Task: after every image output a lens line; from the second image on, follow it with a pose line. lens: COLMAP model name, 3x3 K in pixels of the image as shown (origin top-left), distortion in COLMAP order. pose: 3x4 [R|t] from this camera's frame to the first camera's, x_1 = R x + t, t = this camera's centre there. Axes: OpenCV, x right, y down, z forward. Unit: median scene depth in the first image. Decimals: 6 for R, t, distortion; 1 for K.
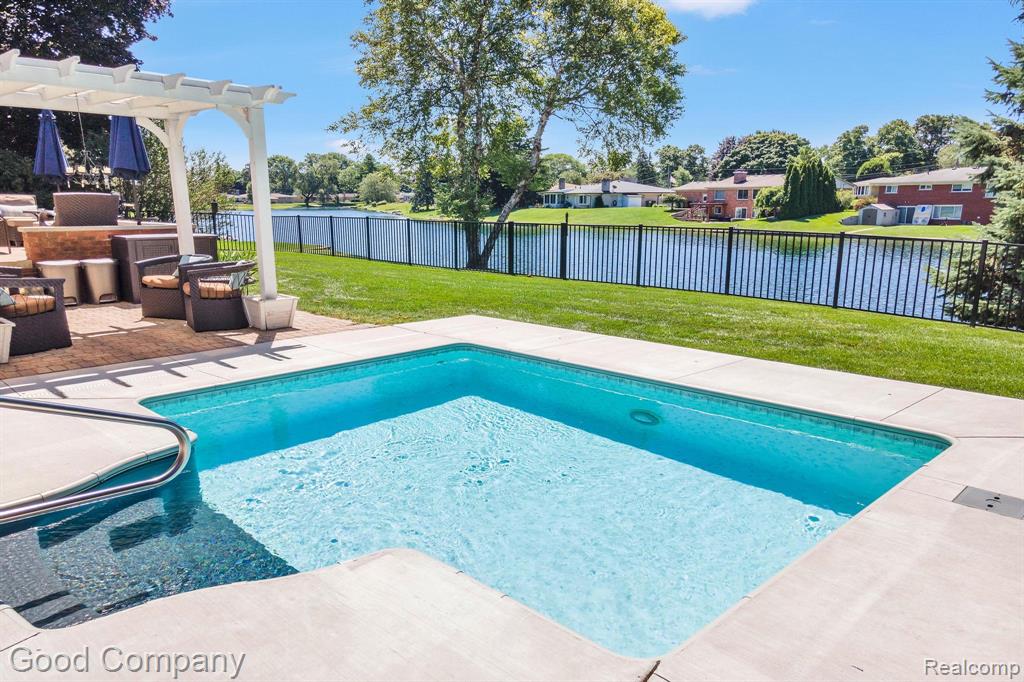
lens RADIAL K [[743.1, 0, 512.0], [0, 743.1, 341.0], [0, 0, 1]] dist [0.021085, -0.000036]
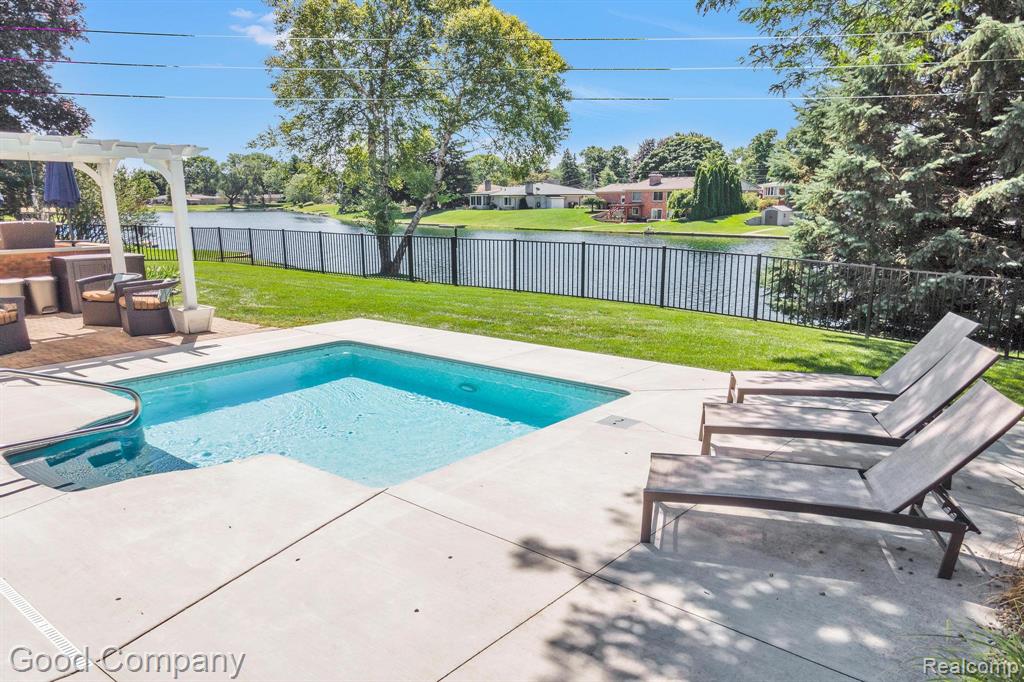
lens RADIAL K [[747.9, 0, 515.5], [0, 747.9, 346.6], [0, 0, 1]] dist [0.029912, 0.009818]
pose [[0.995901, -0.022297, 0.087658, 0.039424], [0.021540, 0.999722, 0.009575, 0.002495], [-0.087847, -0.007648, 0.996105, -0.116164]]
